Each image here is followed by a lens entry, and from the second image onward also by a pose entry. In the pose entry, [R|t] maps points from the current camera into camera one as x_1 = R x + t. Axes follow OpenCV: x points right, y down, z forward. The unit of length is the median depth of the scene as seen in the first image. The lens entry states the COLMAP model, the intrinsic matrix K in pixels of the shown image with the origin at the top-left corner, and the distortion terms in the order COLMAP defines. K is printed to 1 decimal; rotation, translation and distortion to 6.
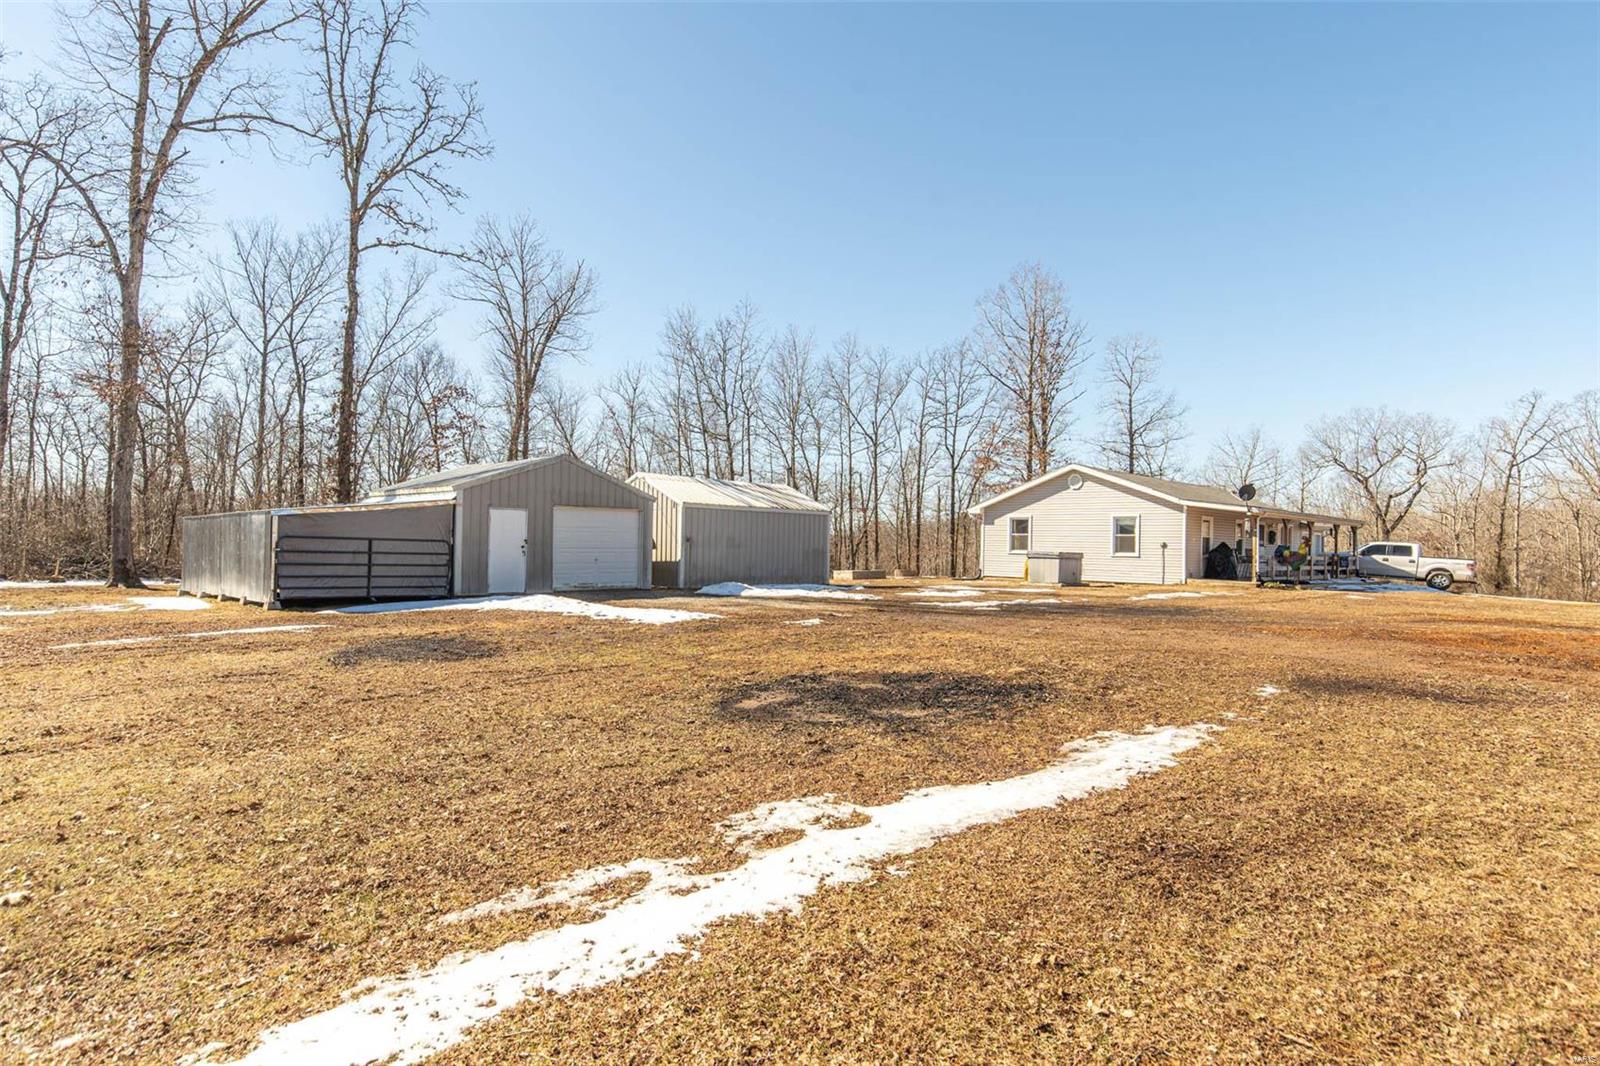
lens RADIAL K [[867.0, 0, 800.0], [0, 867.0, 533.0], [0, 0, 1]] dist [-0.000278, 0.000611]
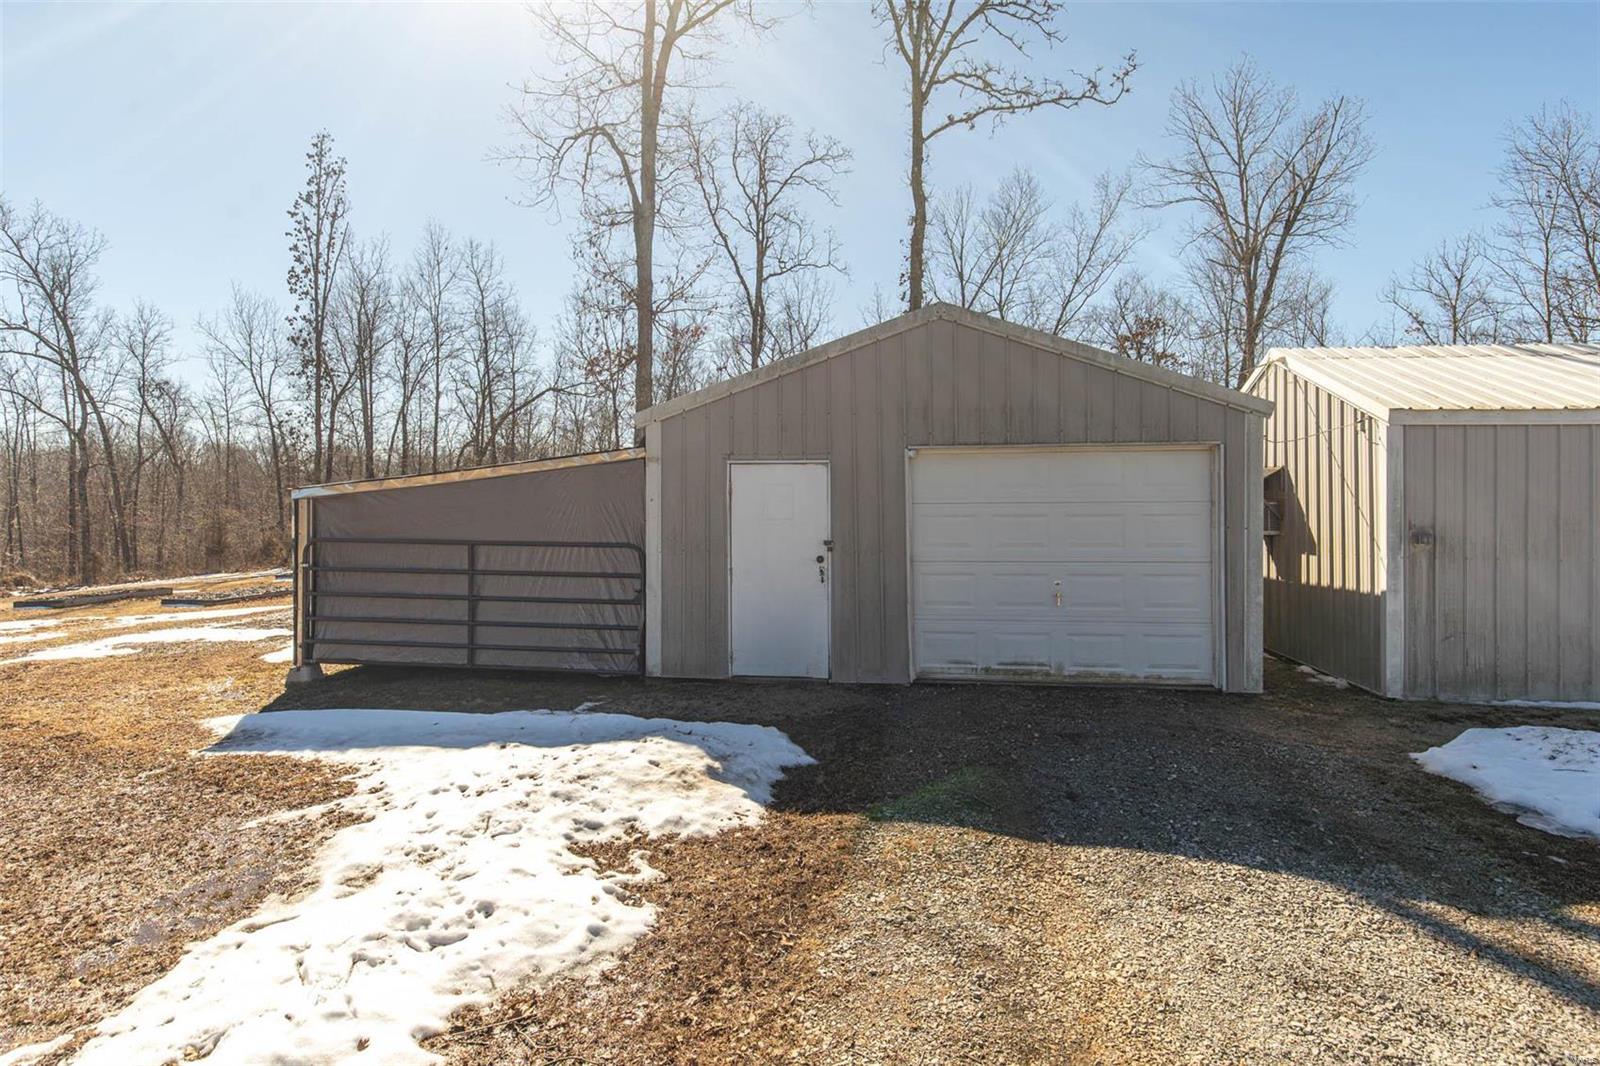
lens RADIAL K [[782.4, 0, 803.9], [0, 782.4, 498.2], [0, 0, 1]] dist [-0.001296, -0.000488]
pose [[0.594344, -0.024915, -0.803825, -0.029723], [0.020662, 0.999663, -0.015708, -0.003907], [0.803945, -0.007272, 0.594659, 0.513940]]
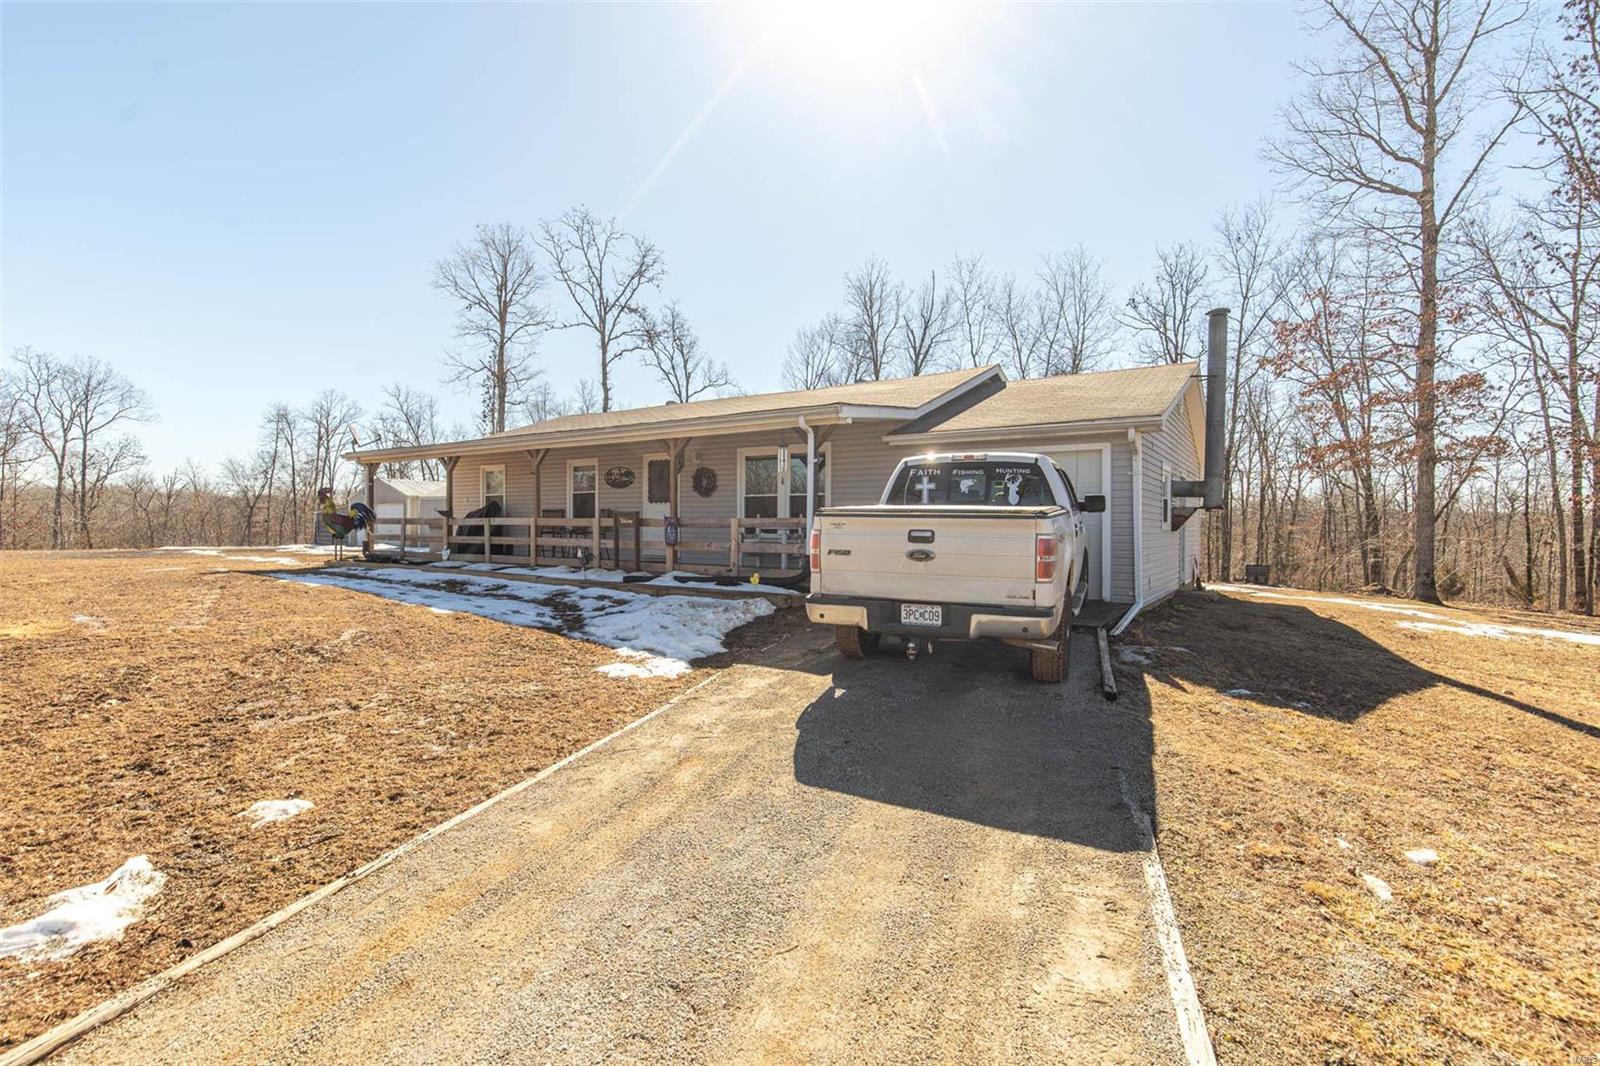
lens RADIAL K [[732.3, 0, 800.0], [0, 732.3, 533.0], [0, 0, 1]] dist [0.001995, 0.000873]
pose [[0.203540, -0.011502, -0.978999, 1.072888], [0.012105, 0.999884, -0.009230, 0.042311], [0.978992, -0.009972, 0.203655, 1.096087]]
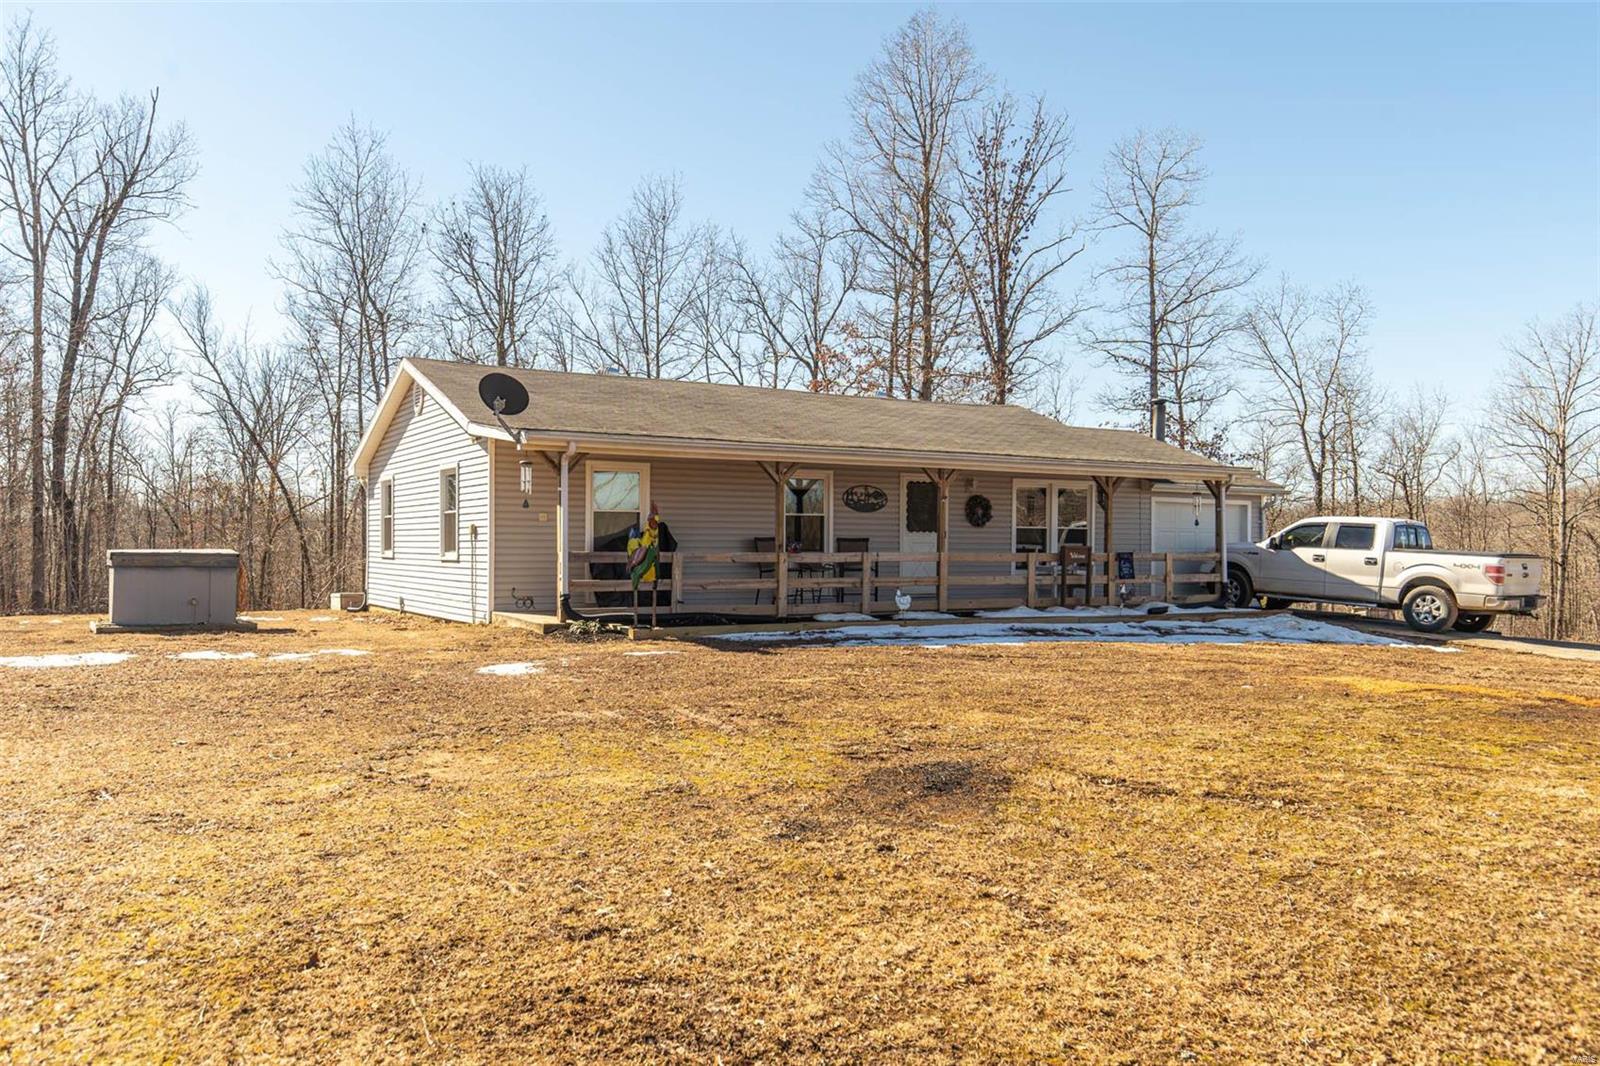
lens RADIAL K [[1240.6, 0, 800.0], [0, 1240.6, 533.0], [0, 0, 1]] dist [0.009063, -0.003817]
pose [[0.971978, -0.018623, -0.234333, 0.680205], [0.019129, 0.999817, -0.000115, 0.016270], [0.234292, -0.004371, 0.972156, 0.415403]]
